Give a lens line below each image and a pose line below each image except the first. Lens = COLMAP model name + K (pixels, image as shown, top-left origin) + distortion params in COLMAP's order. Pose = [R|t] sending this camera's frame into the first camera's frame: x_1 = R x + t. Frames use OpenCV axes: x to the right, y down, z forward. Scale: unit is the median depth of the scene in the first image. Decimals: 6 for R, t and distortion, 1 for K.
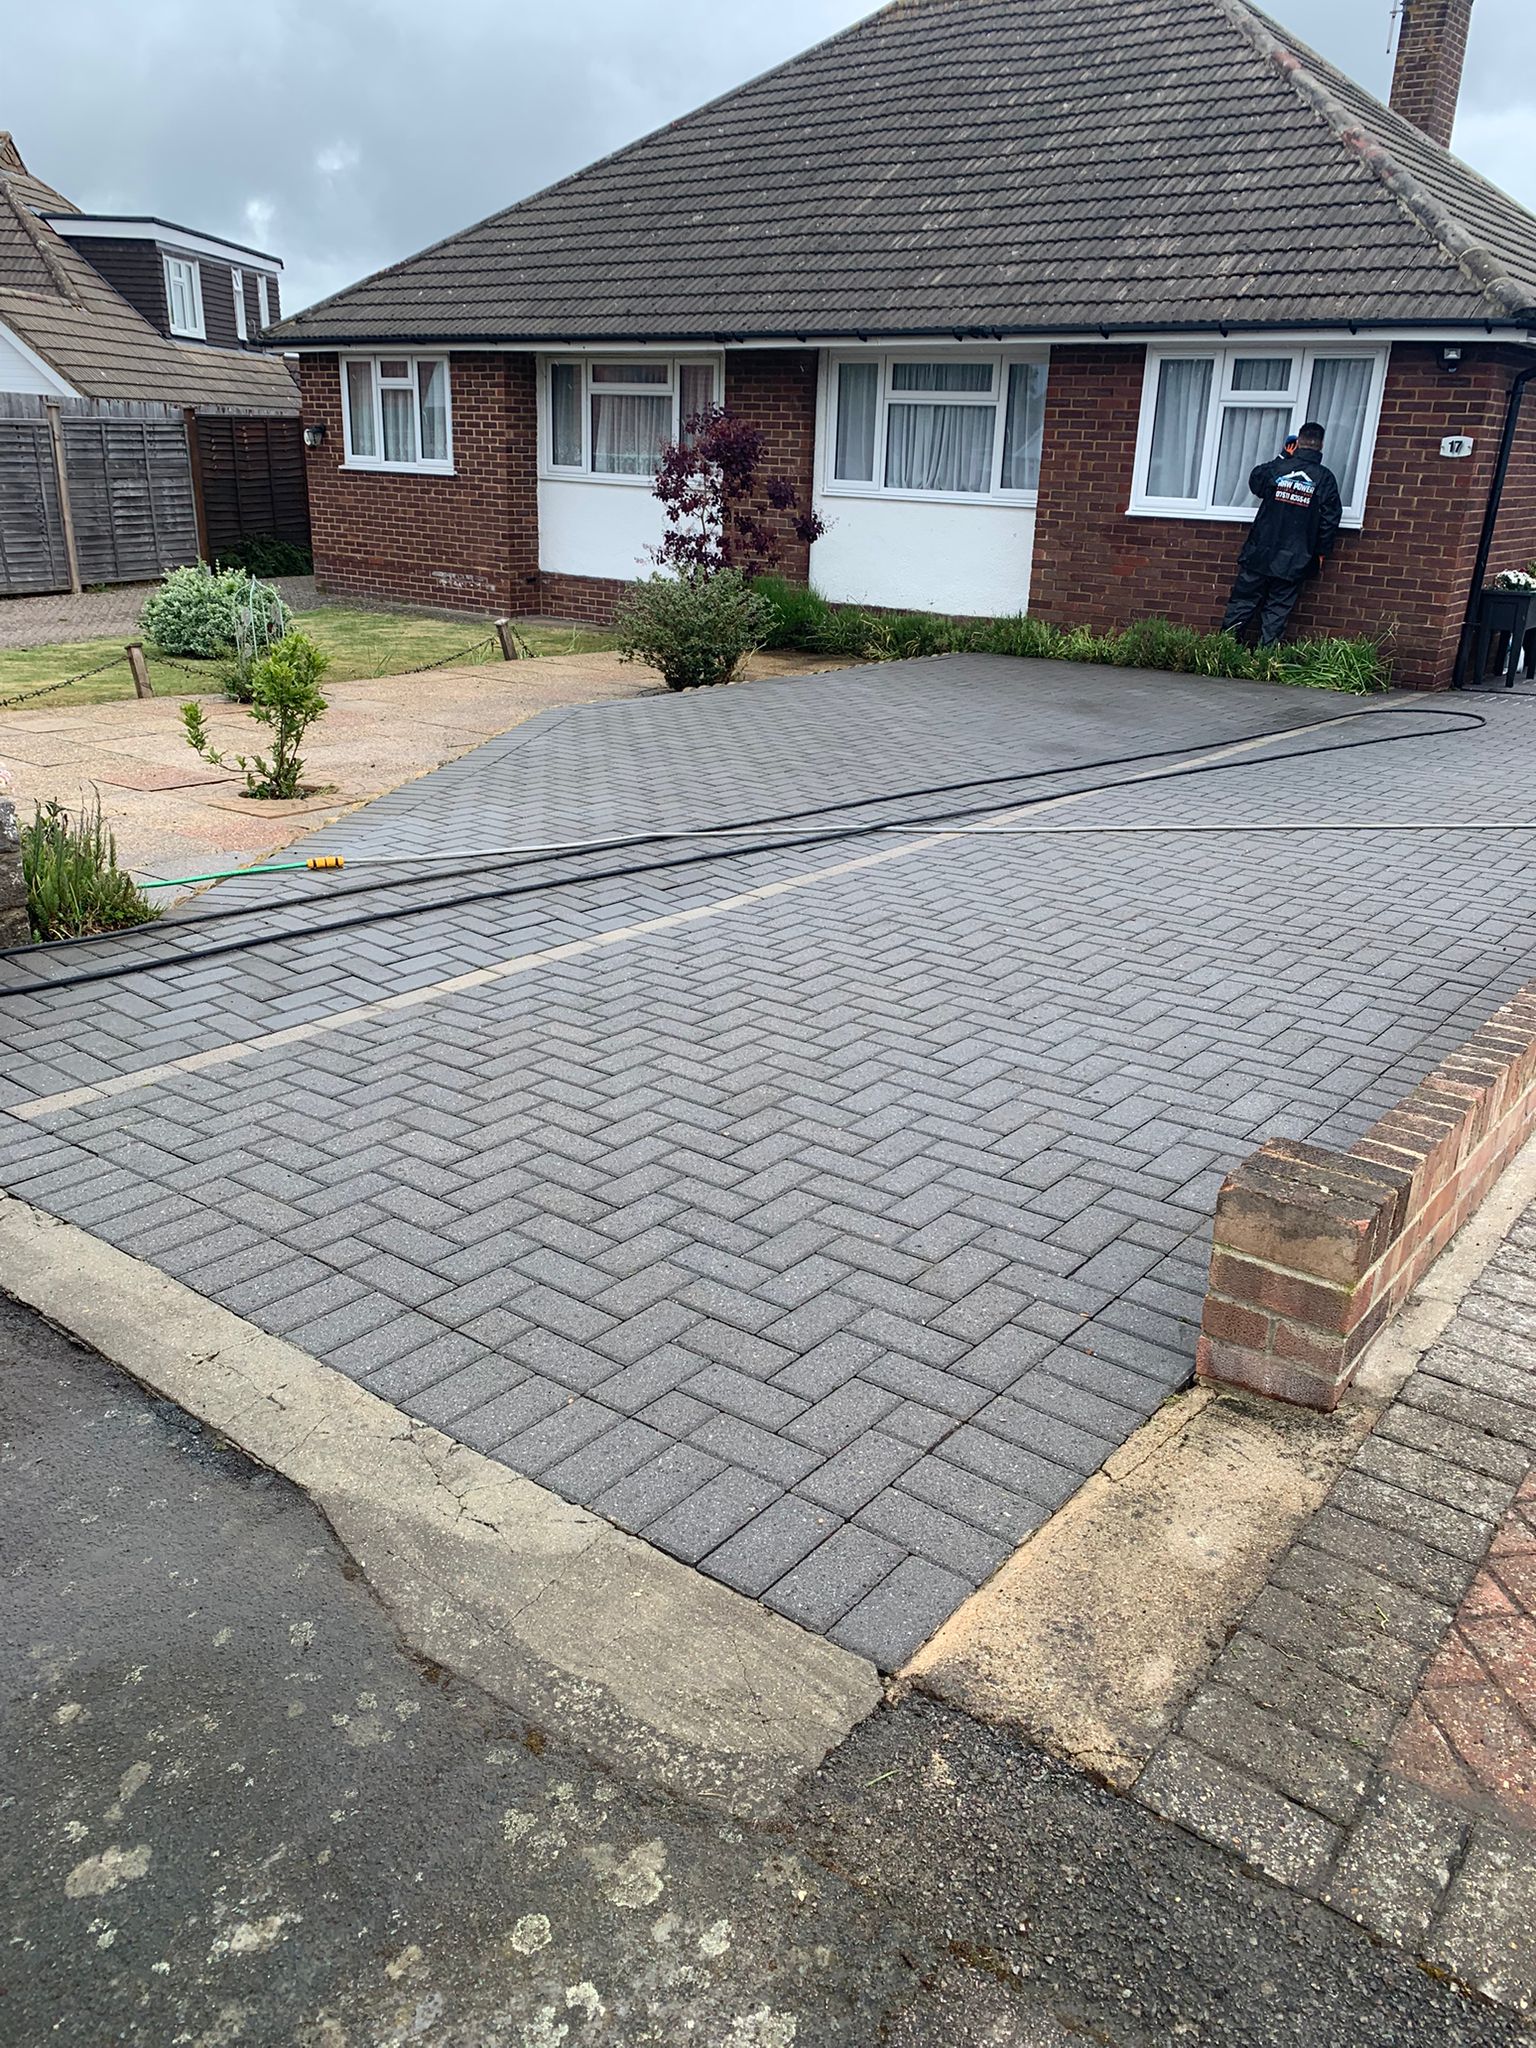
lens RADIAL K [[1575.3, 0, 770.4], [0, 1575.3, 1049.4], [0, 0, 1]] dist [0.022486, -0.002544]
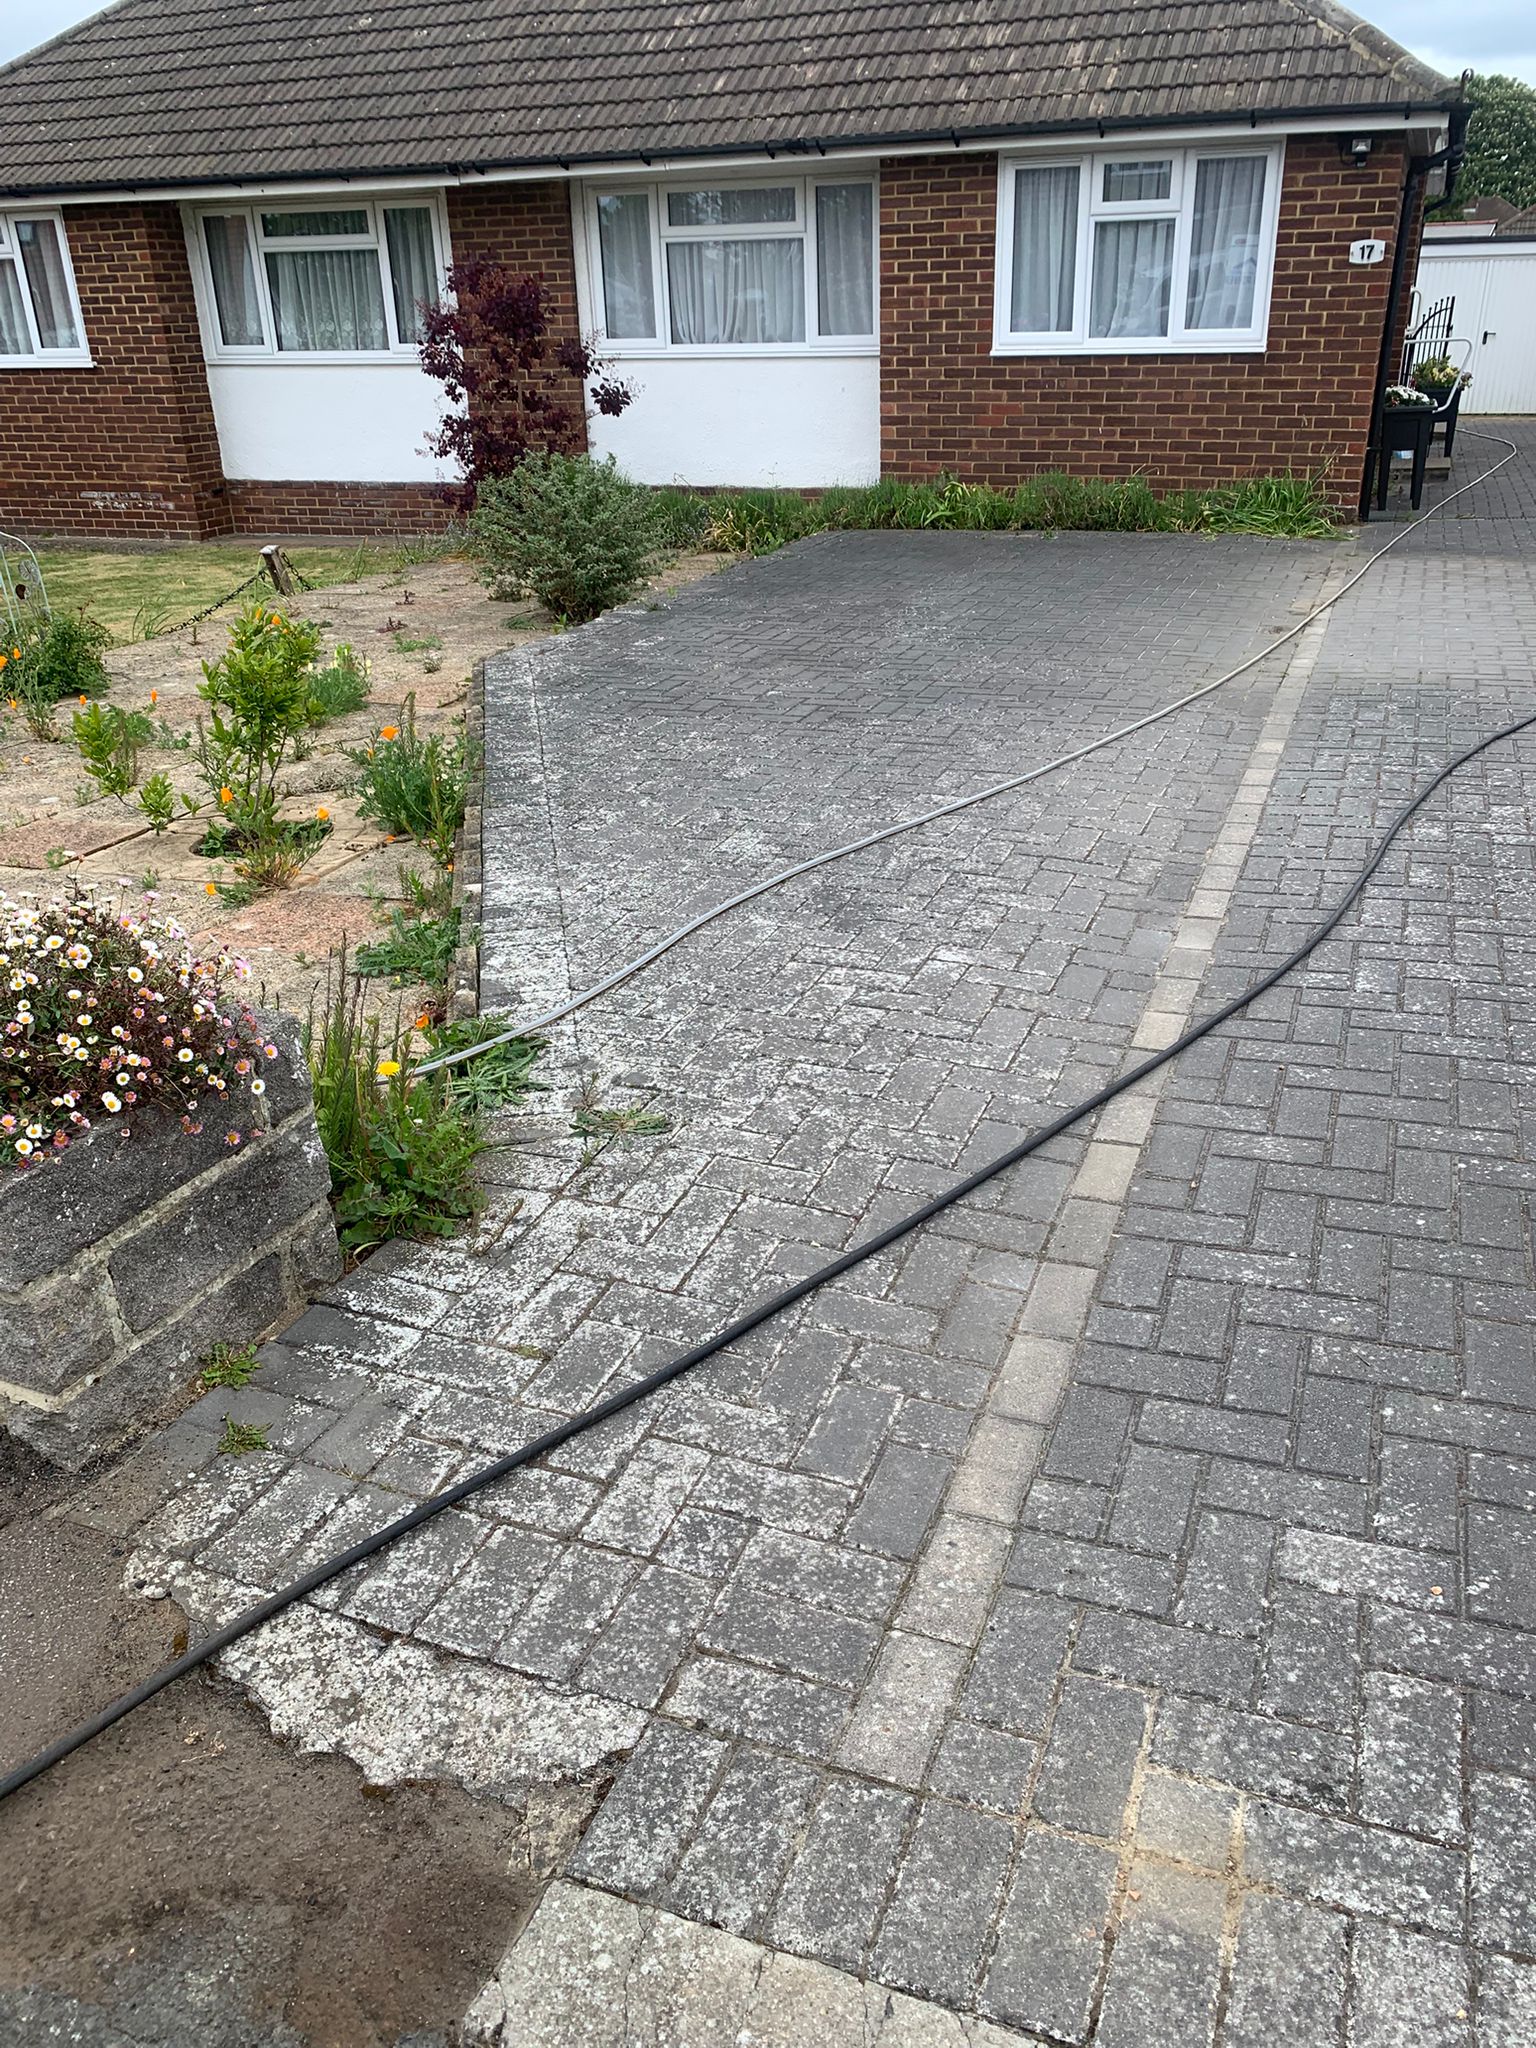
lens RADIAL K [[1508.5, 0, 768.0], [0, 1508.5, 1024.0], [0, 0, 1]] dist [0.021367, -0.009059]
pose [[0.948117, -0.185166, 0.258432, -0.158918], [0.164359, 0.981307, 0.100116, -0.067849], [-0.272139, -0.052446, 0.960828, 0.177644]]
